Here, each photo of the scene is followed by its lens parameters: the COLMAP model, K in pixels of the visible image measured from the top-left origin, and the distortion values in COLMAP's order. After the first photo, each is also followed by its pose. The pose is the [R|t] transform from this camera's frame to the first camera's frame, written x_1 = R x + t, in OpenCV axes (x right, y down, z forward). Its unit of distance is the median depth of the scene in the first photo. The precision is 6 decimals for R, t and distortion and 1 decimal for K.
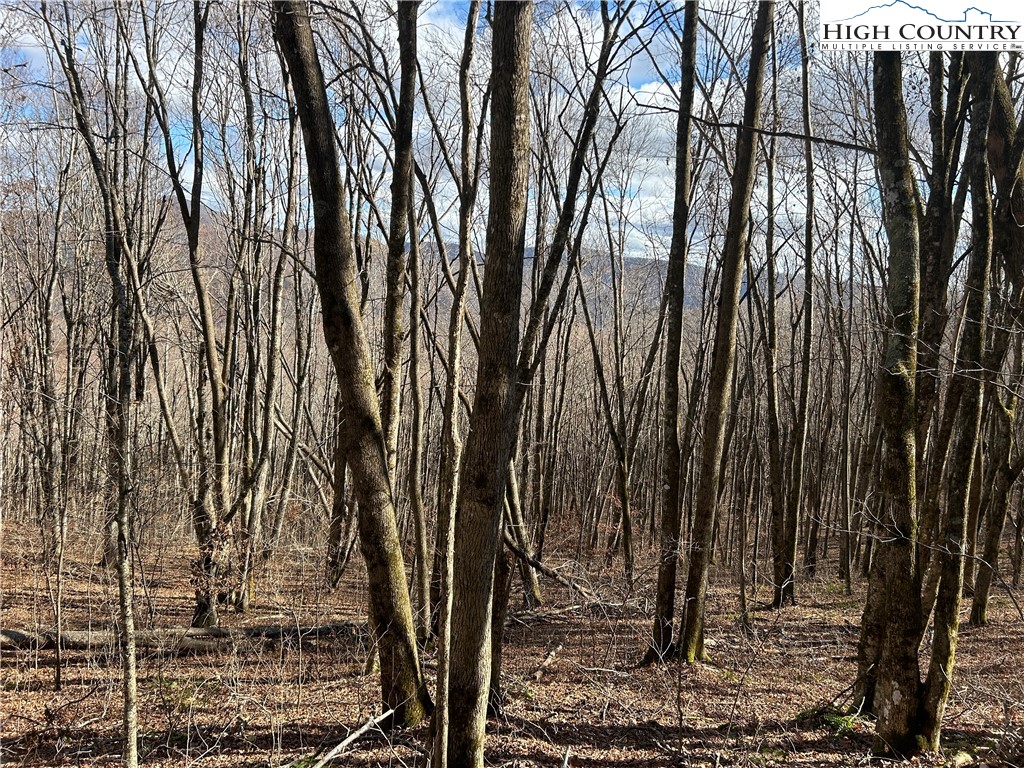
lens RADIAL K [[766.7, 0, 507.3], [0, 766.7, 382.1], [0, 0, 1]] dist [0.050382, -0.057446]
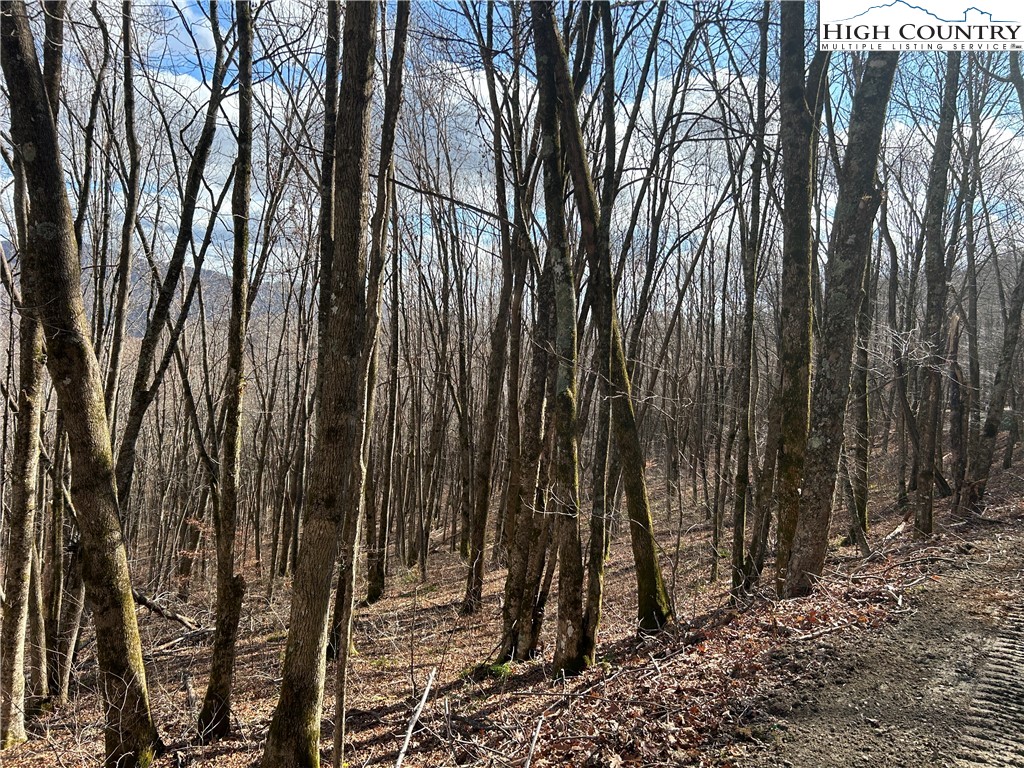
lens RADIAL K [[766.7, 0, 506.1], [0, 766.7, 388.7], [0, 0, 1]] dist [0.050382, -0.057446]
pose [[0.834129, -0.018066, 0.551273, -0.122766], [0.022774, 0.999739, -0.001696, -0.008916], [-0.551099, 0.013969, 0.834323, -0.030770]]
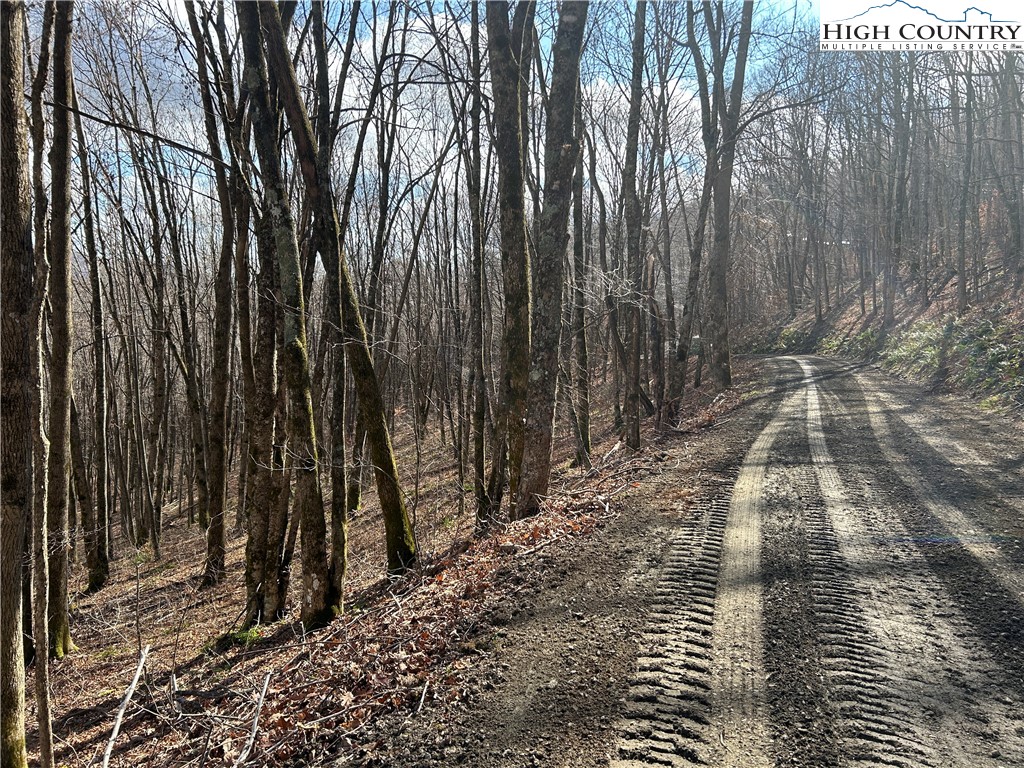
lens RADIAL K [[766.7, 0, 521.0], [0, 766.7, 382.3], [0, 0, 1]] dist [0.050382, -0.057446]
pose [[0.594289, -0.105786, 0.797264, -0.117082], [0.076774, 0.994247, 0.074694, -0.006752], [-0.800579, 0.016819, 0.598991, -0.036776]]
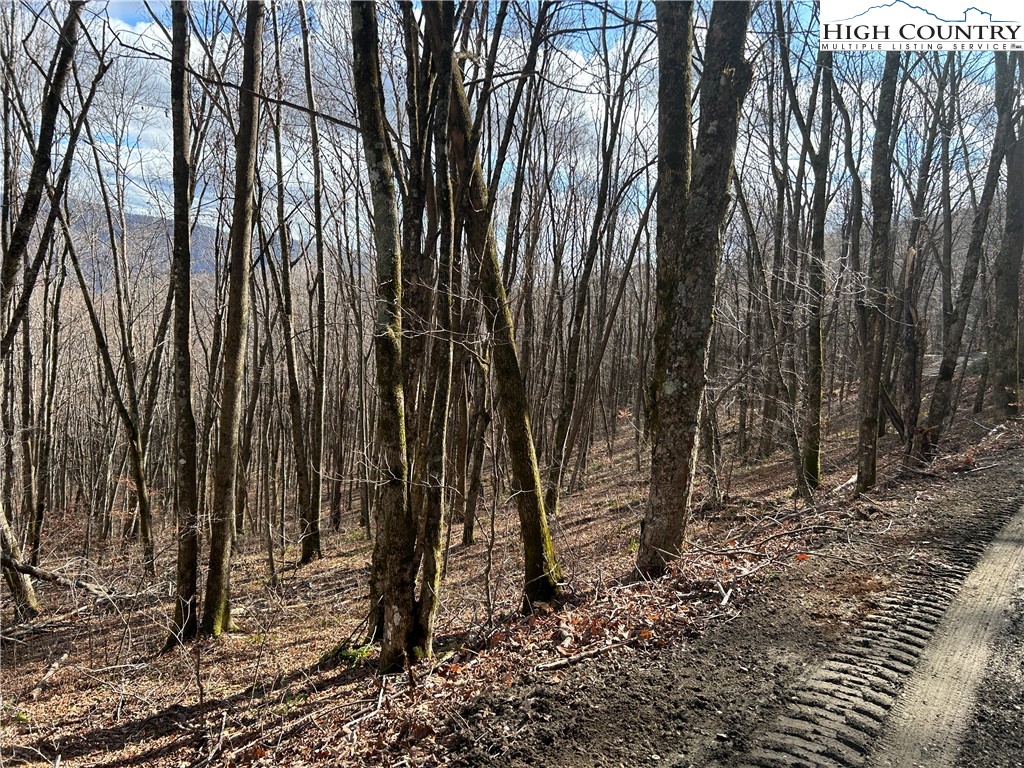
lens RADIAL K [[766.7, 0, 507.1], [0, 766.7, 380.2], [0, 0, 1]] dist [0.050382, -0.057446]
pose [[0.826087, -0.057442, 0.560607, 0.006893], [0.034479, 0.998080, 0.051460, 0.000785], [-0.562487, -0.023181, 0.826481, -0.008417]]
